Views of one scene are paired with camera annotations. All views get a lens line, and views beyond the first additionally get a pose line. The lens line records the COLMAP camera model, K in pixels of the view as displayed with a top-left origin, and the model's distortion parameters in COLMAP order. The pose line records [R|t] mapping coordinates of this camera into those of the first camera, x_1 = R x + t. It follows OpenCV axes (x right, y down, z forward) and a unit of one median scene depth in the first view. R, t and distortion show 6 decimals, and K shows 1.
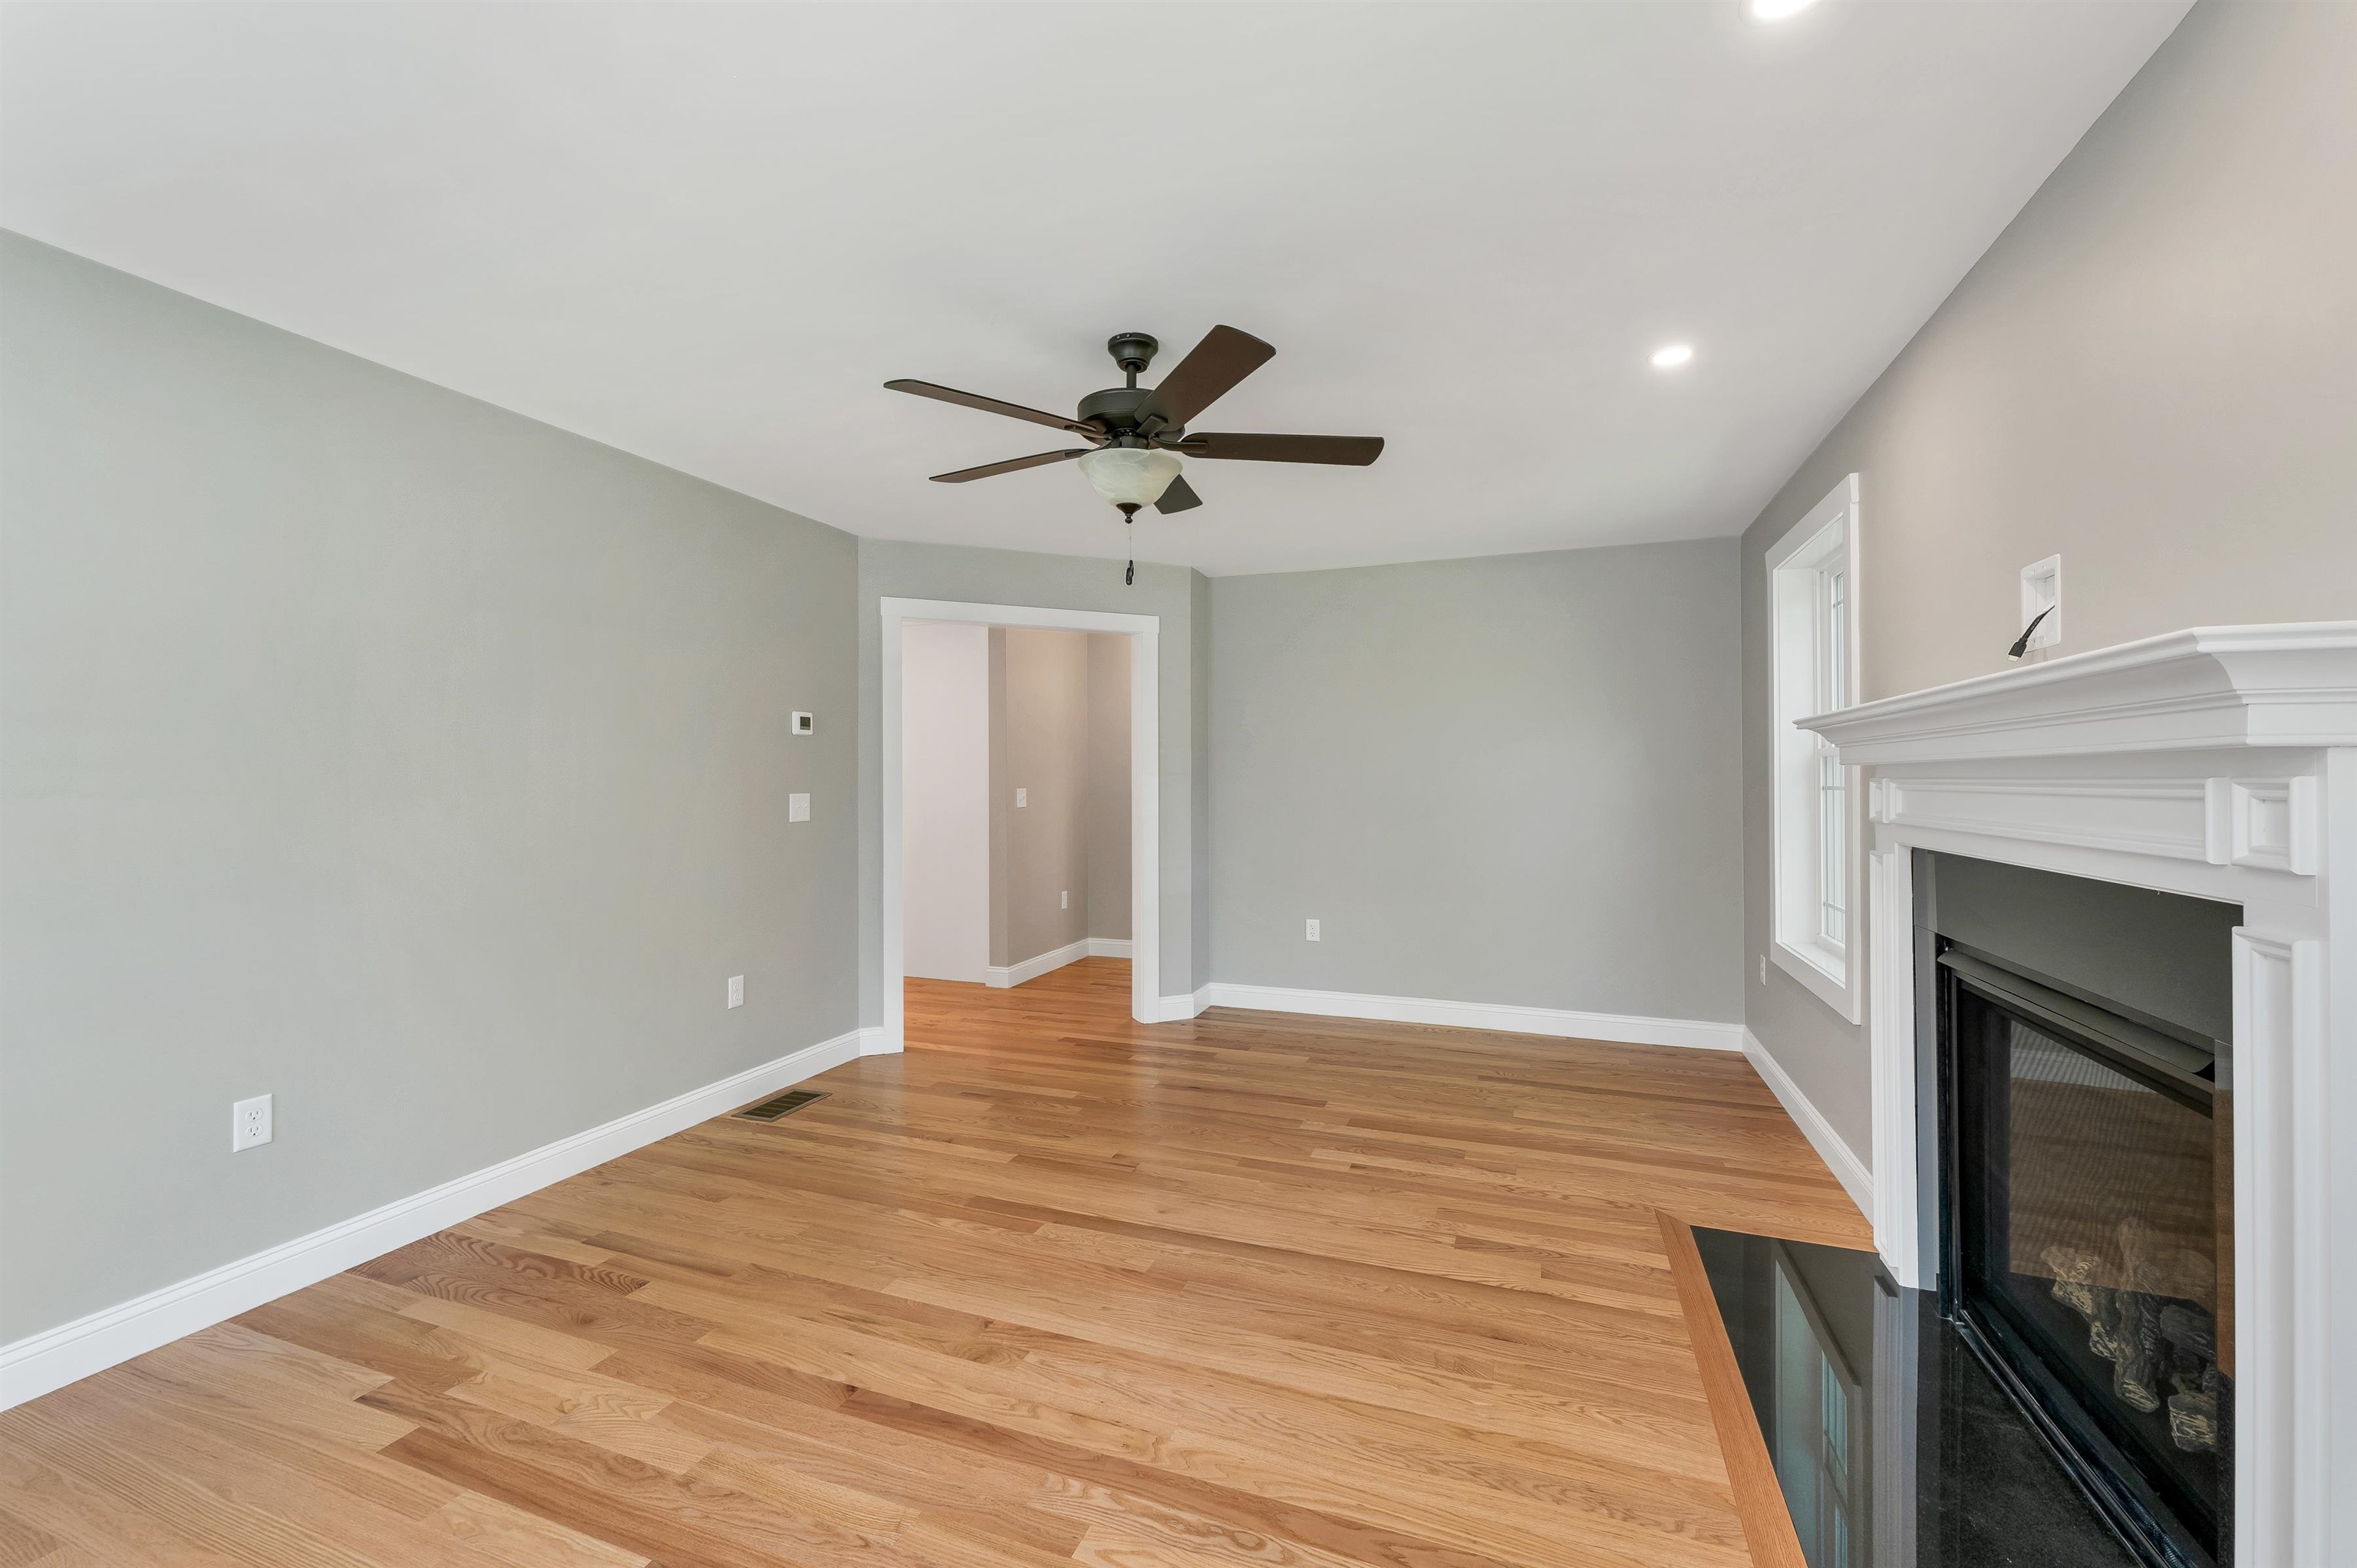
lens RADIAL K [[989.3, 0, 1178.5], [0, 989.3, 784.0], [0, 0, 1]] dist [0.001713, -0.000066]
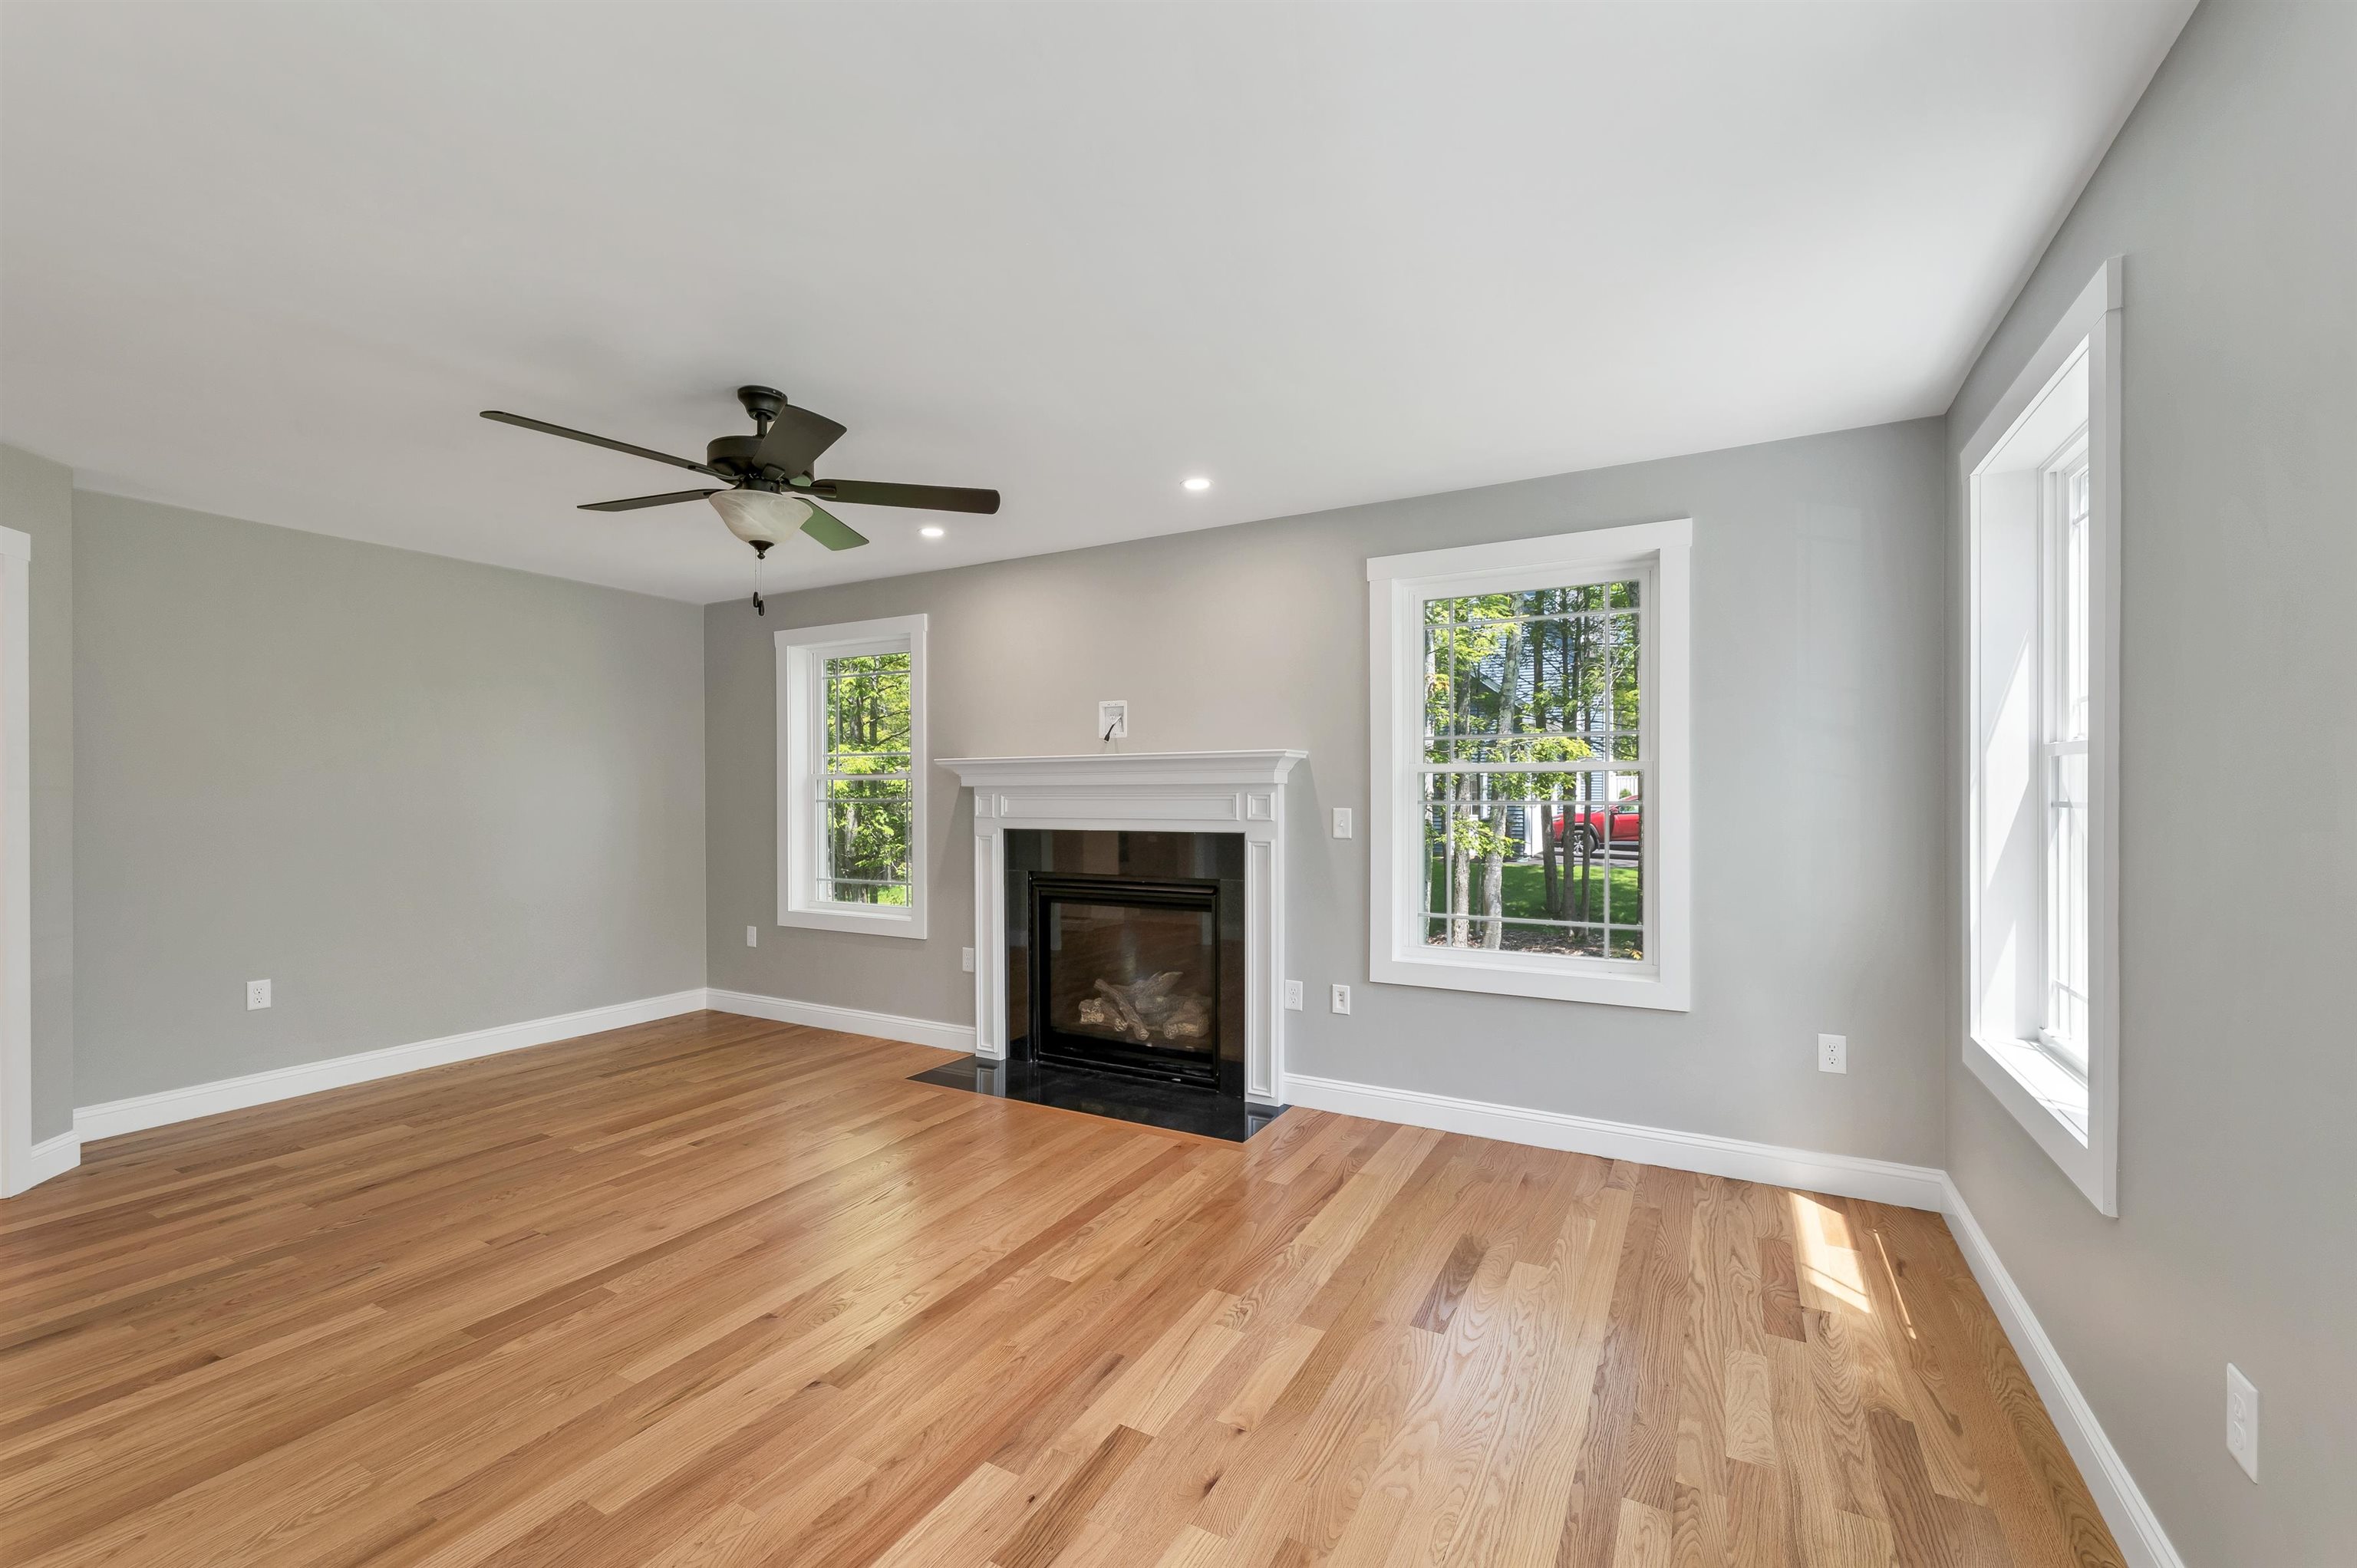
lens RADIAL K [[970.9, 0, 1173.8], [0, 970.9, 796.1], [0, 0, 1]] dist [0.001984, -0.000014]
pose [[0.141579, -0.002814, 0.989923, -0.790730], [0.009582, 0.999953, 0.001472, -0.000600], [-0.989881, 0.009277, 0.141599, 0.296722]]
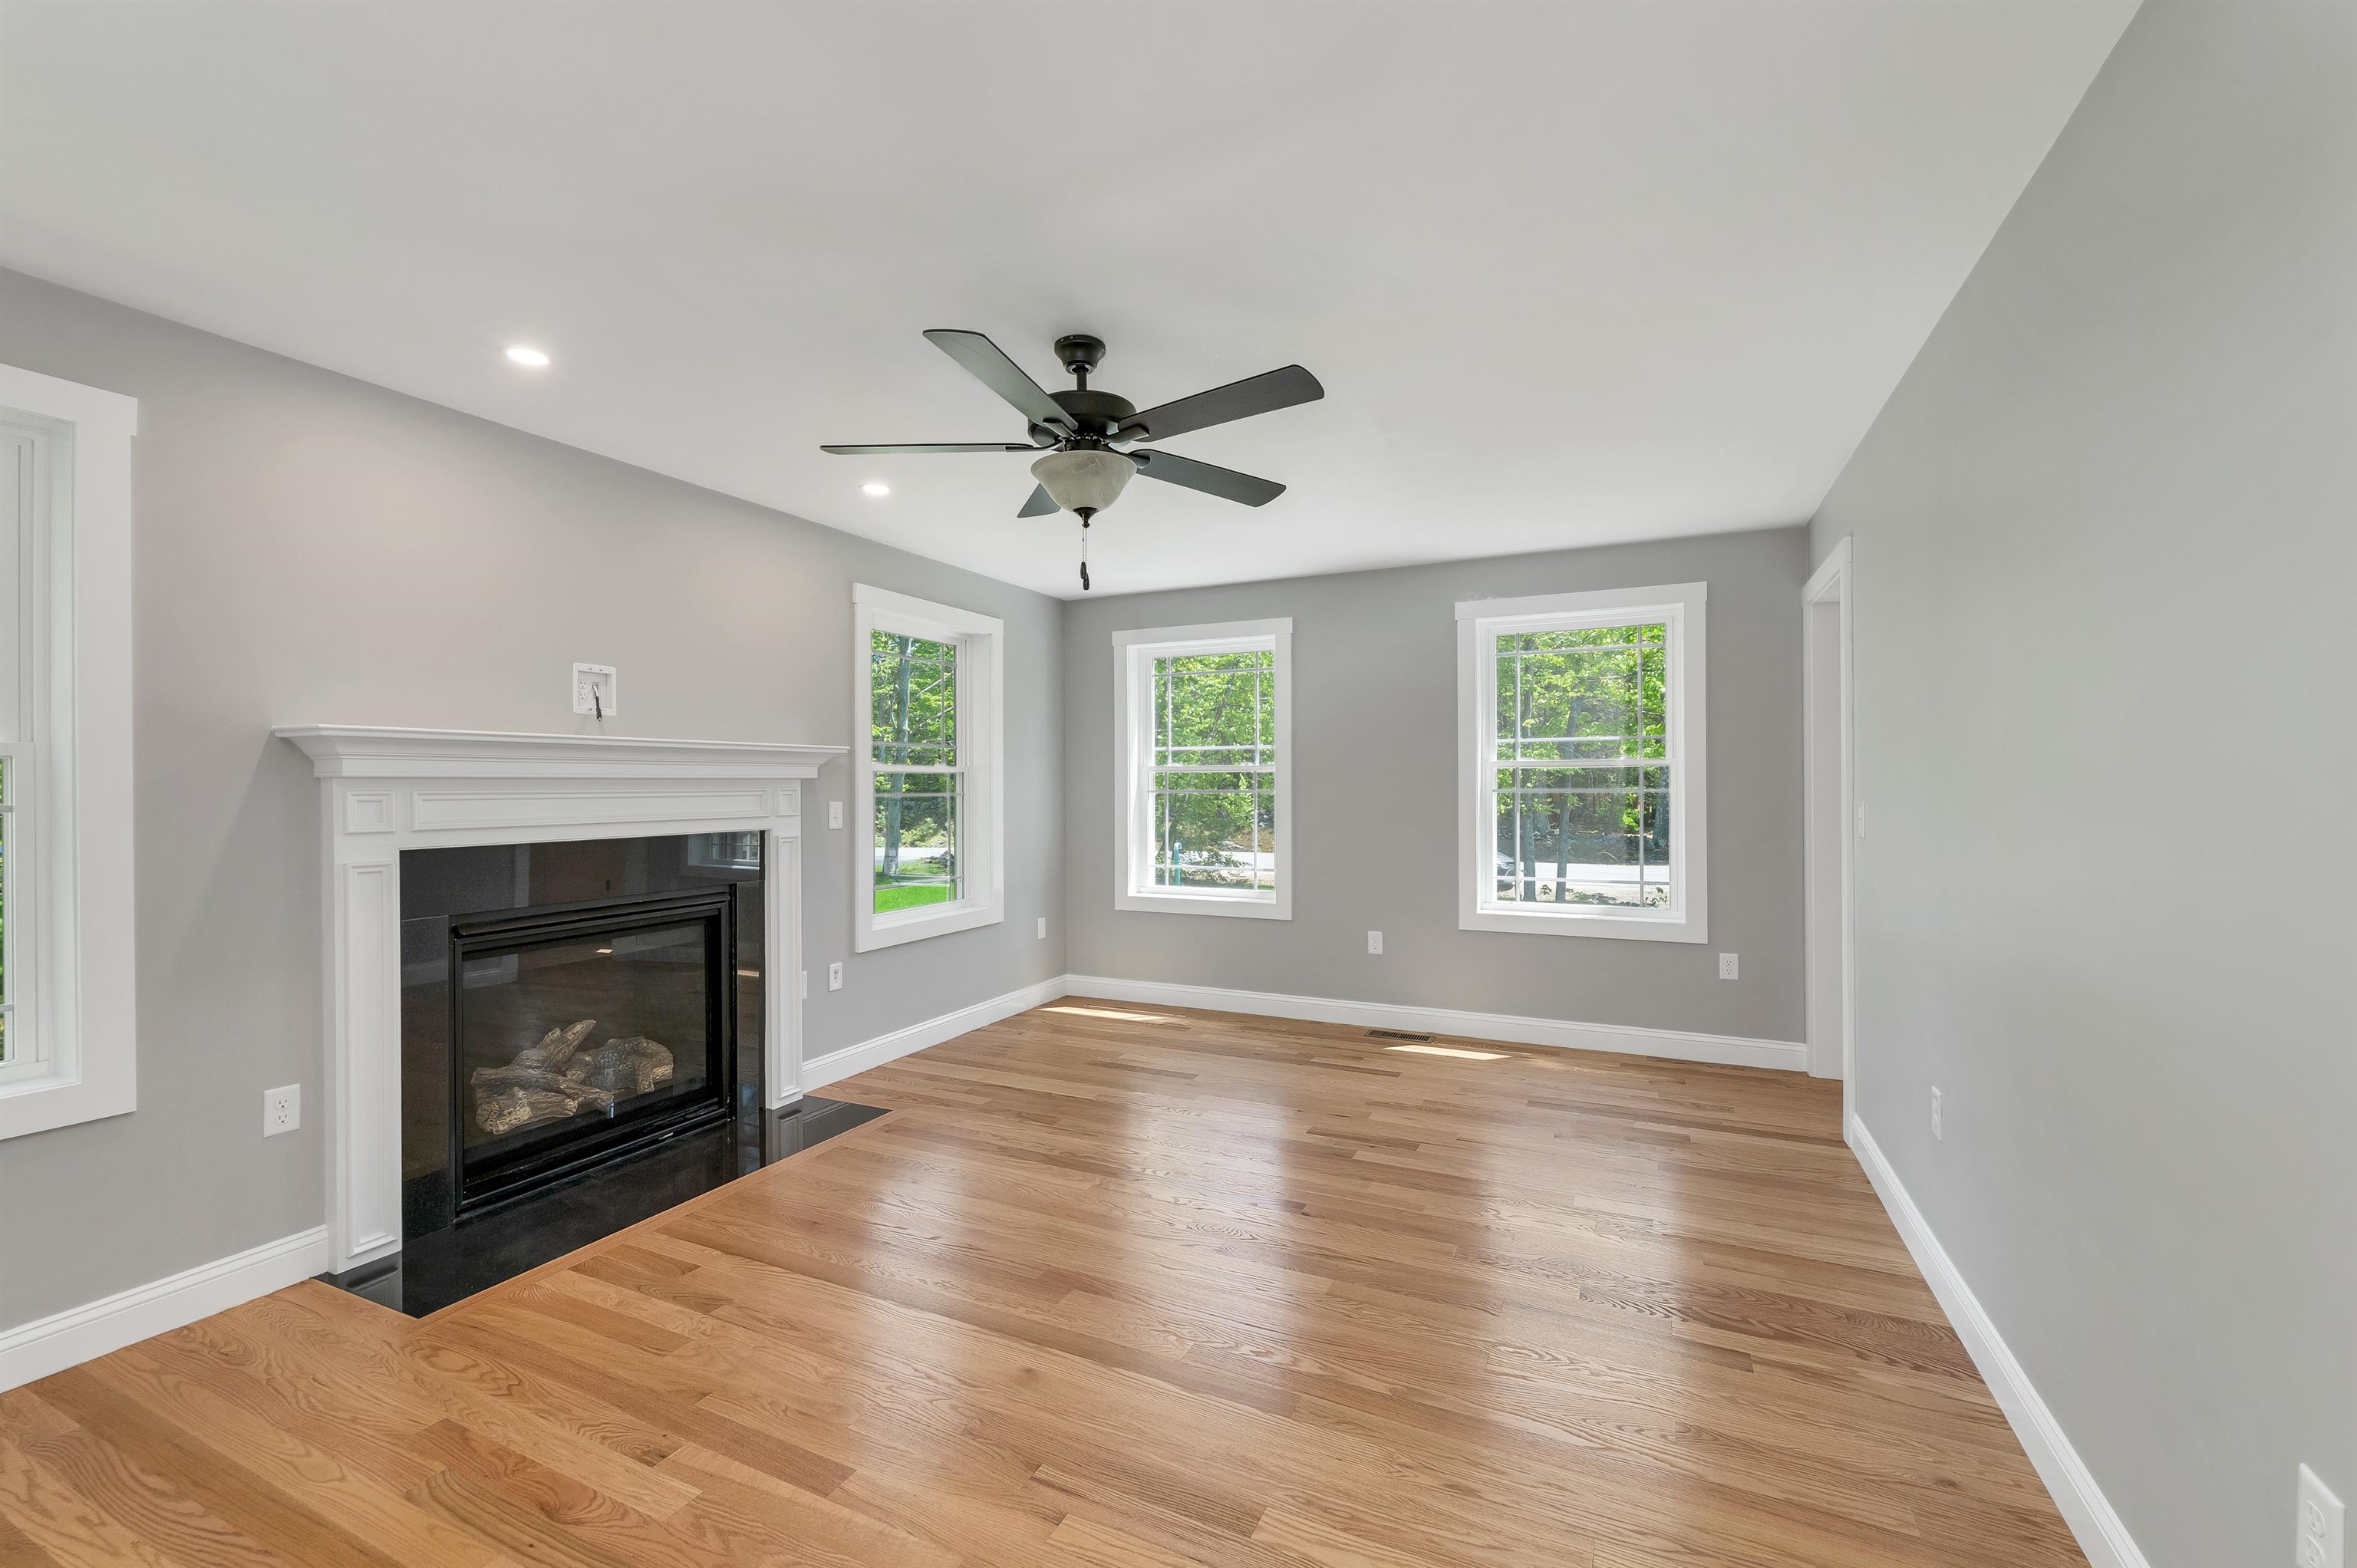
lens RADIAL K [[946.7, 0, 1178.5], [0, 946.7, 784.0], [0, 0, 1]] dist [0.001375, 0.000035]
pose [[-0.996297, 0.006474, 0.085736, -0.167711], [0.006837, 0.999969, 0.003938, -0.007934], [-0.085708, 0.004509, -0.996310, 1.460824]]
